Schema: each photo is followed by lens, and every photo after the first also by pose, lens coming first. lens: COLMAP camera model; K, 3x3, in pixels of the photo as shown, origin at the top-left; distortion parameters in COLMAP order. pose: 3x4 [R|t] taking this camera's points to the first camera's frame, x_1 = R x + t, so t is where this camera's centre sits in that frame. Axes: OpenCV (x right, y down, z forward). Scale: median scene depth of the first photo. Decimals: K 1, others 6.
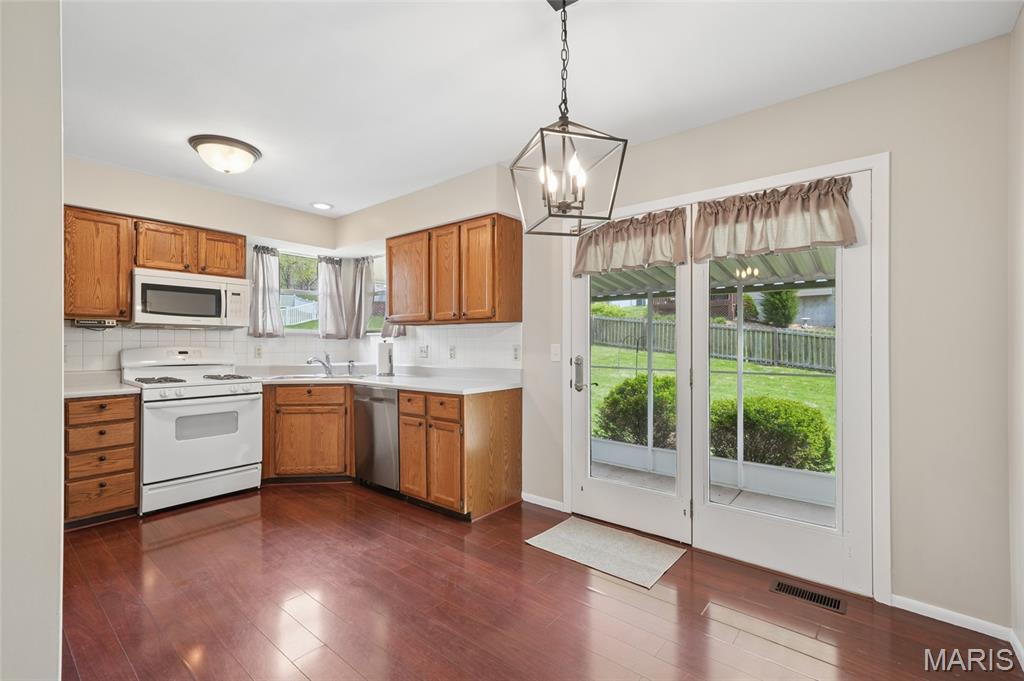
lens RADIAL K [[447.4, 0, 513.4], [0, 447.4, 337.4], [0, 0, 1]] dist [0.010015, -0.000008]
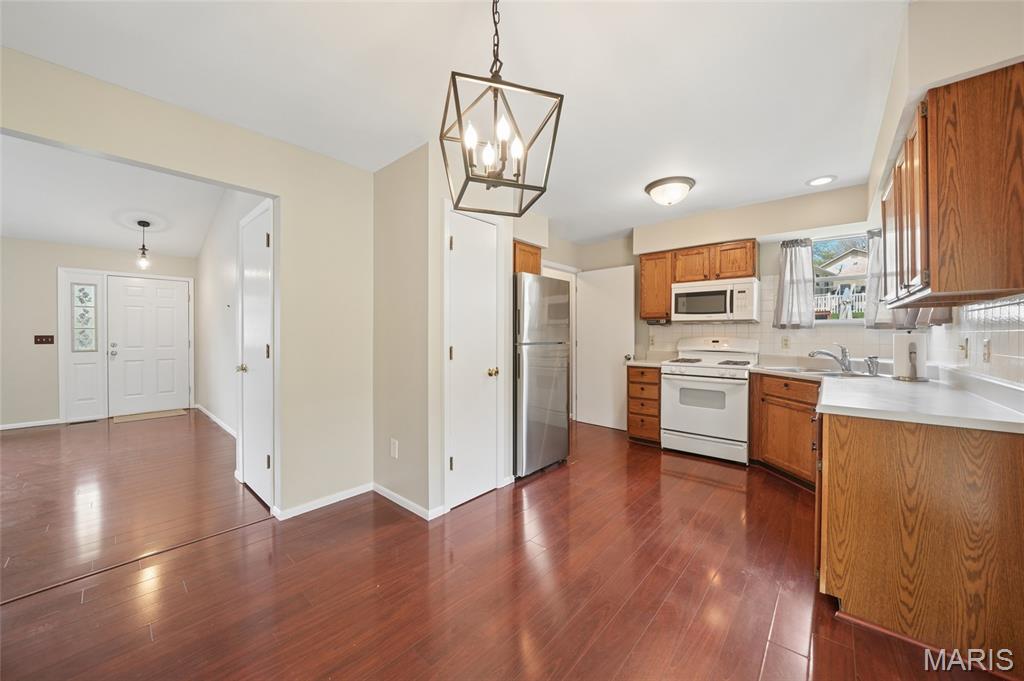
lens RADIAL K [[365.8, 0, 510.8], [0, 365.8, 336.2], [0, 0, 1]] dist [-0.014983, 0.000021]
pose [[-0.024011, 0.003602, -0.999705, 0.371095], [0.013572, 0.999903, 0.003277, 0.006999], [0.999620, -0.013489, -0.024057, 0.482141]]
